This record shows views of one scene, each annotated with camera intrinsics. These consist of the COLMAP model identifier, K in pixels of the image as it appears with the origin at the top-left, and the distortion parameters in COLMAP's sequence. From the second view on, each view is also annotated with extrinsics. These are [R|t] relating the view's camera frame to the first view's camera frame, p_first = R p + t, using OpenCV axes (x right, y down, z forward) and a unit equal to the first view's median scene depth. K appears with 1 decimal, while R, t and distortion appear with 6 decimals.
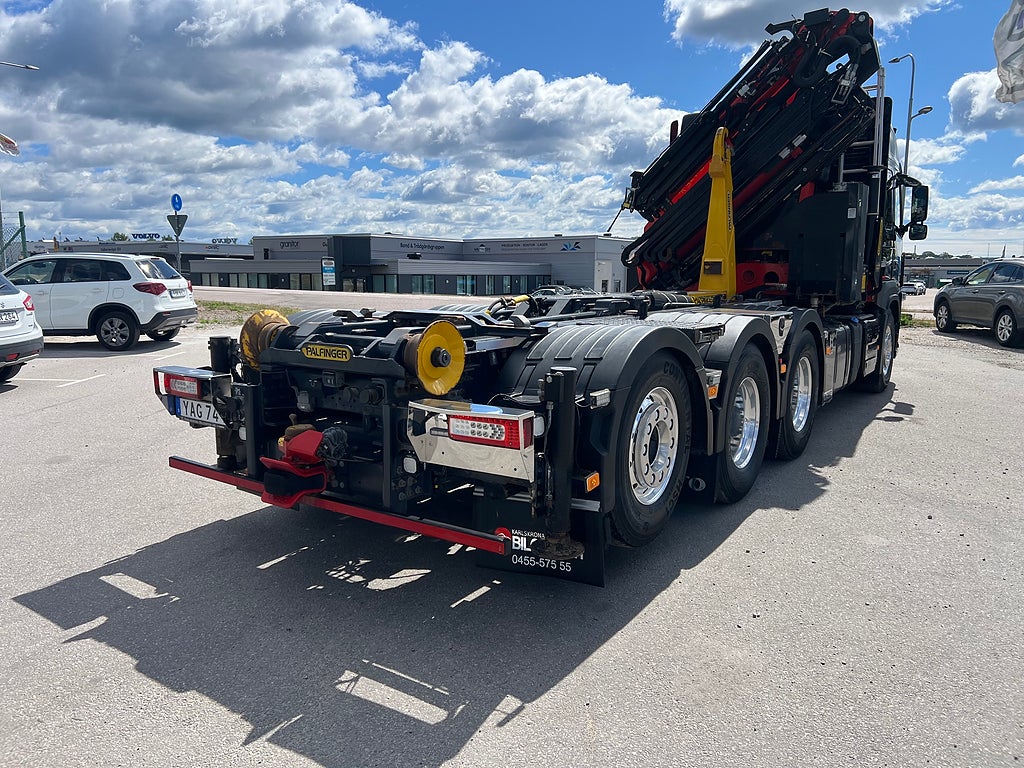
lens RADIAL K [[775.2, 0, 506.7], [0, 775.2, 372.1], [0, 0, 1]] dist [0.047969, -0.050953]
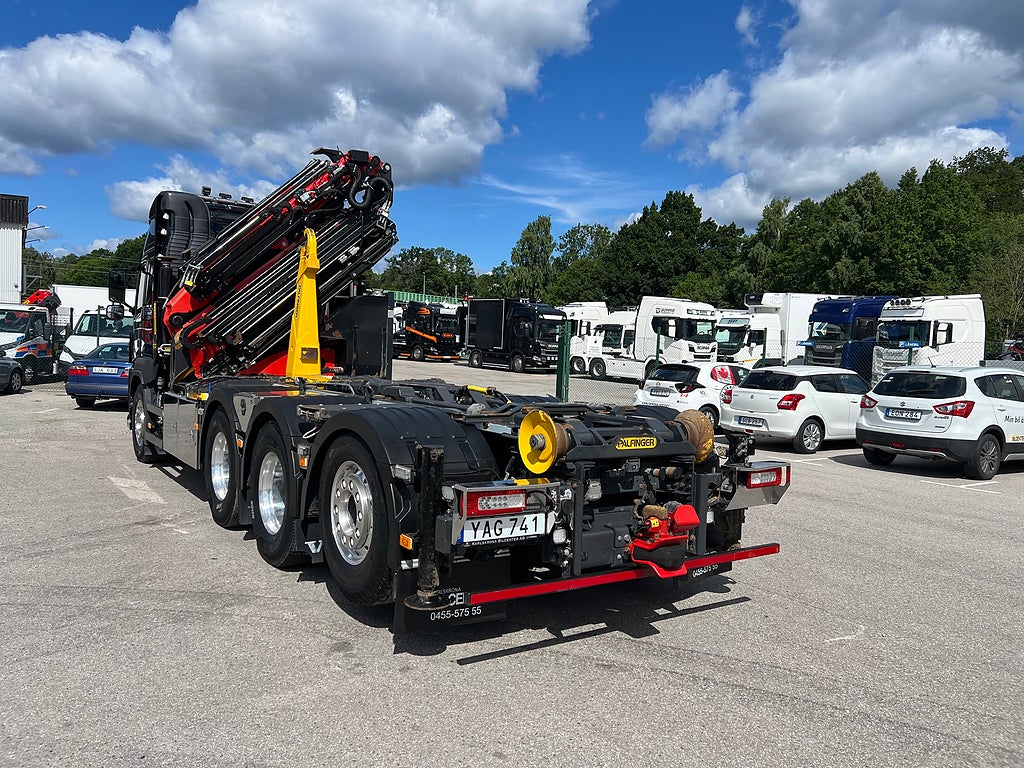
lens RADIAL K [[775.2, 0, 507.6], [0, 775.2, 382.9], [0, 0, 1]] dist [0.047969, -0.050953]
pose [[0.347447, -0.024862, 0.937370, -0.711103], [0.090846, 0.995838, -0.007261, -0.063348], [-0.933289, 0.087679, 0.348260, 0.388879]]
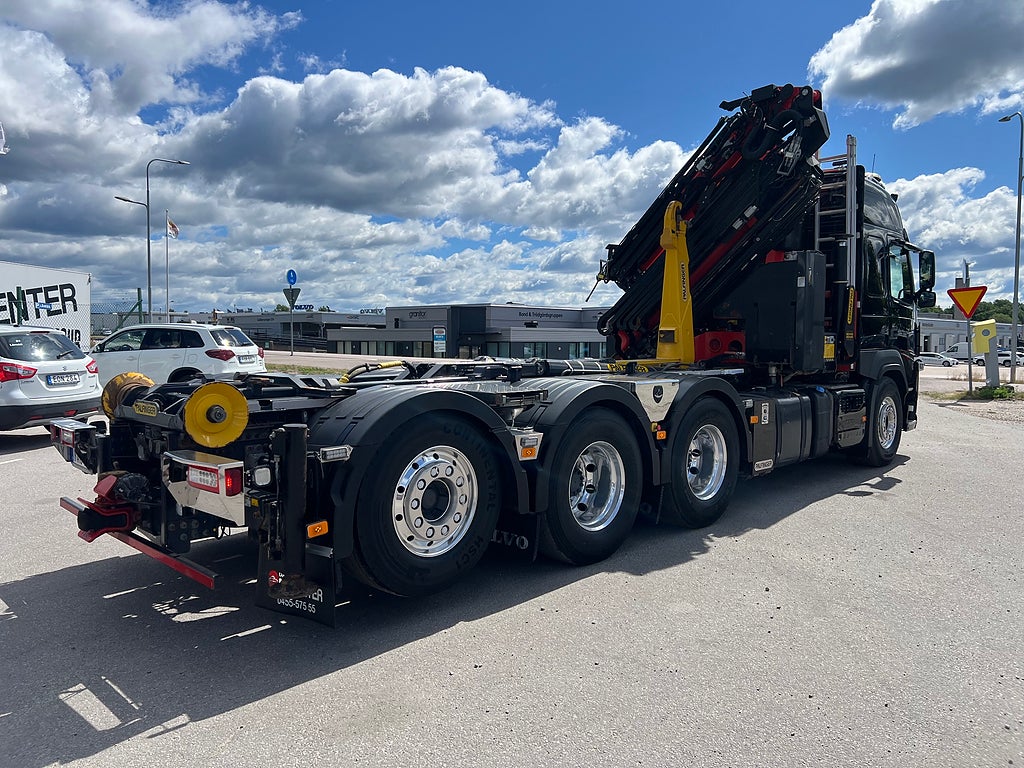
lens RADIAL K [[775.2, 0, 507.8], [0, 775.2, 380.2], [0, 0, 1]] dist [0.047969, -0.050953]
pose [[0.984189, 0.009962, -0.176842, 0.257253], [-0.023379, 0.996988, -0.073945, 0.002391], [0.175573, 0.076910, 0.981458, -0.025967]]
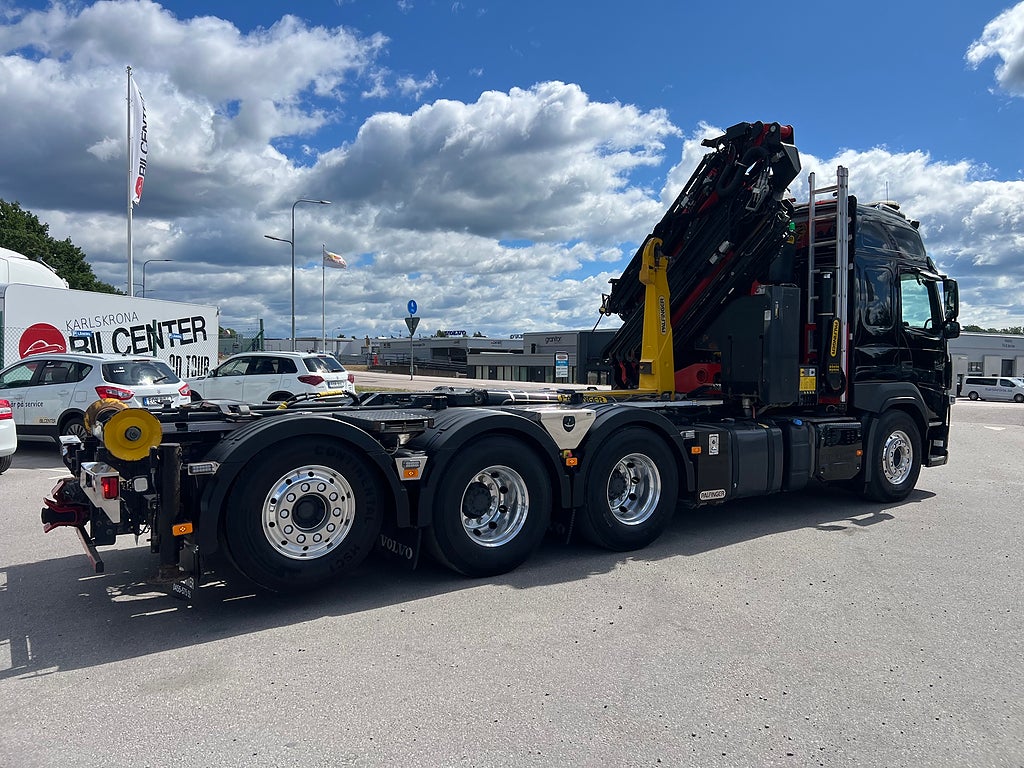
lens RADIAL K [[775.2, 0, 513.1], [0, 775.2, 399.8], [0, 0, 1]] dist [0.047969, -0.050953]
pose [[0.931119, 0.021924, -0.364055, 0.514894], [-0.051721, 0.996041, -0.072302, -0.007098], [0.361028, 0.086152, 0.928567, -0.036393]]
